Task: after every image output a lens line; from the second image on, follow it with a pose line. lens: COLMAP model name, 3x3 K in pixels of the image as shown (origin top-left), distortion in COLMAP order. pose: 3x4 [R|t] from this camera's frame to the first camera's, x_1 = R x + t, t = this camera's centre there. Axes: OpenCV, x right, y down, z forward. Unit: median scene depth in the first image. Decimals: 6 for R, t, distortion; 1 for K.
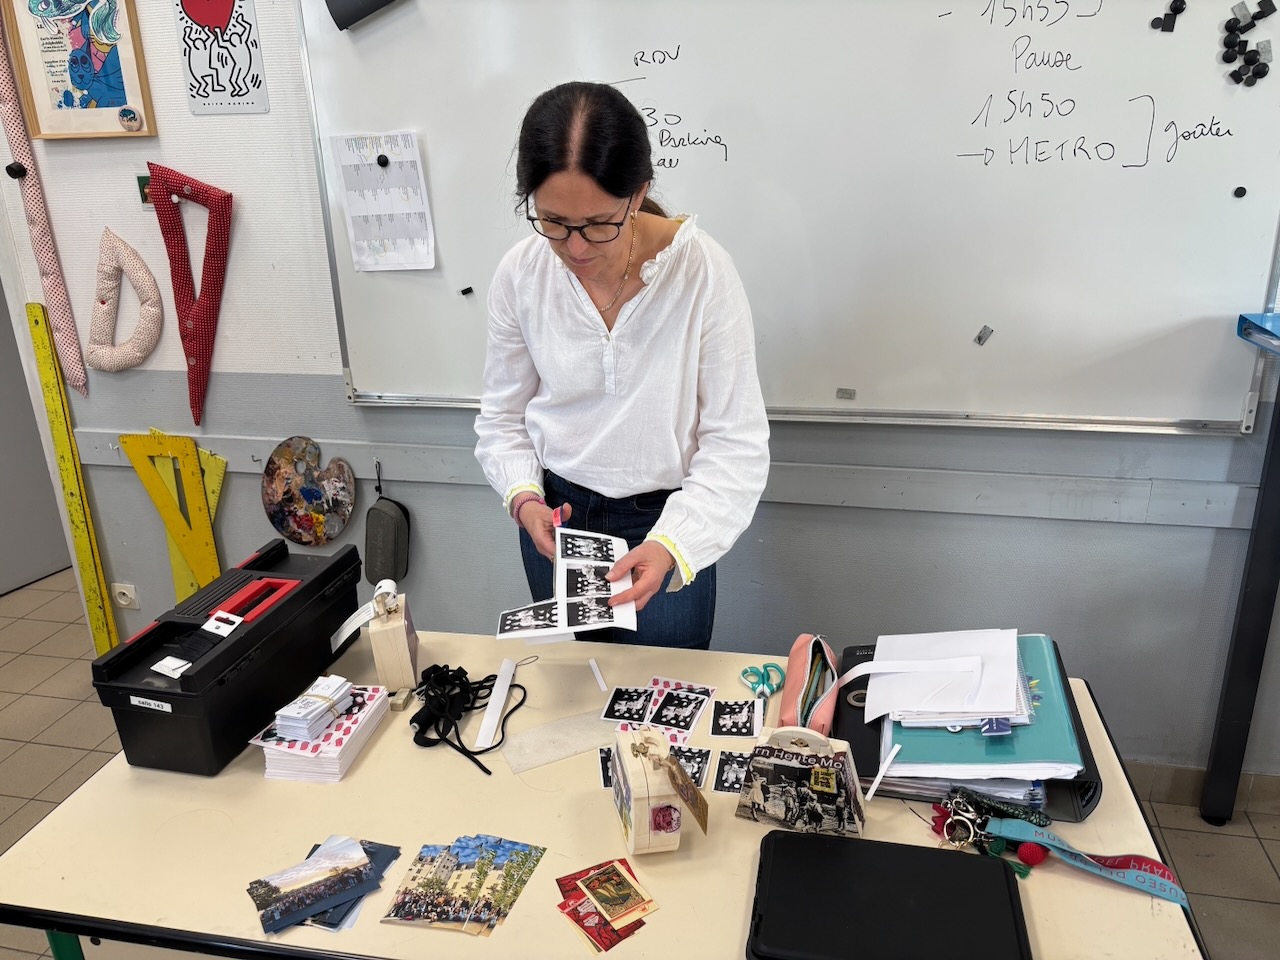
lens RADIAL K [[973.3, 0, 644.9], [0, 973.3, 481.0], [0, 0, 1]] dist [0.010735, 0.003435]
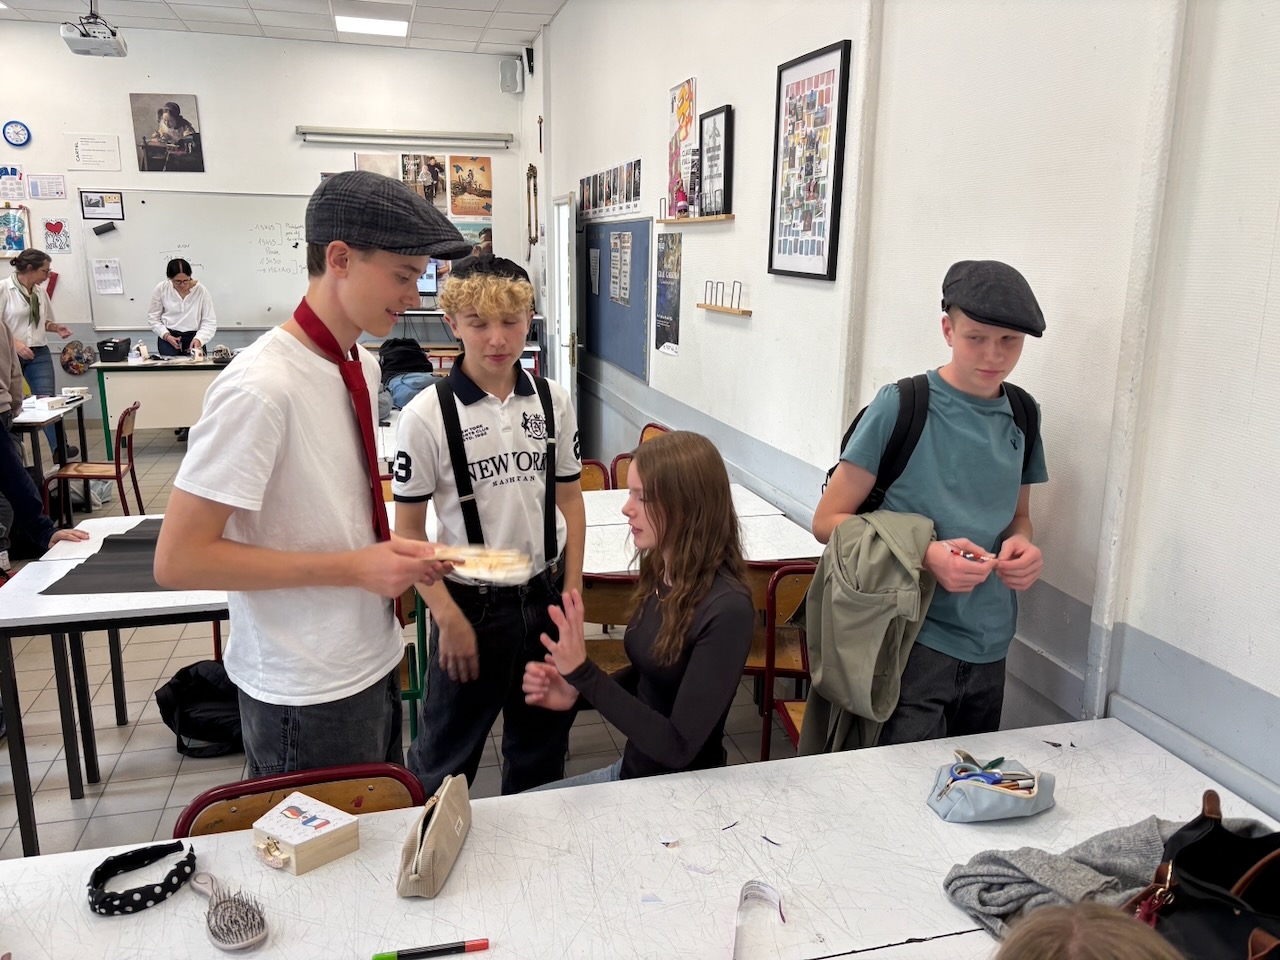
lens RADIAL K [[973.3, 0, 643.2], [0, 973.3, 472.3], [0, 0, 1]] dist [0.010735, 0.003435]
pose [[0.867992, -0.064683, 0.492347, -0.384695], [0.128223, 0.987051, -0.096378, 1.155700], [-0.479738, 0.146785, 0.865047, -3.347814]]
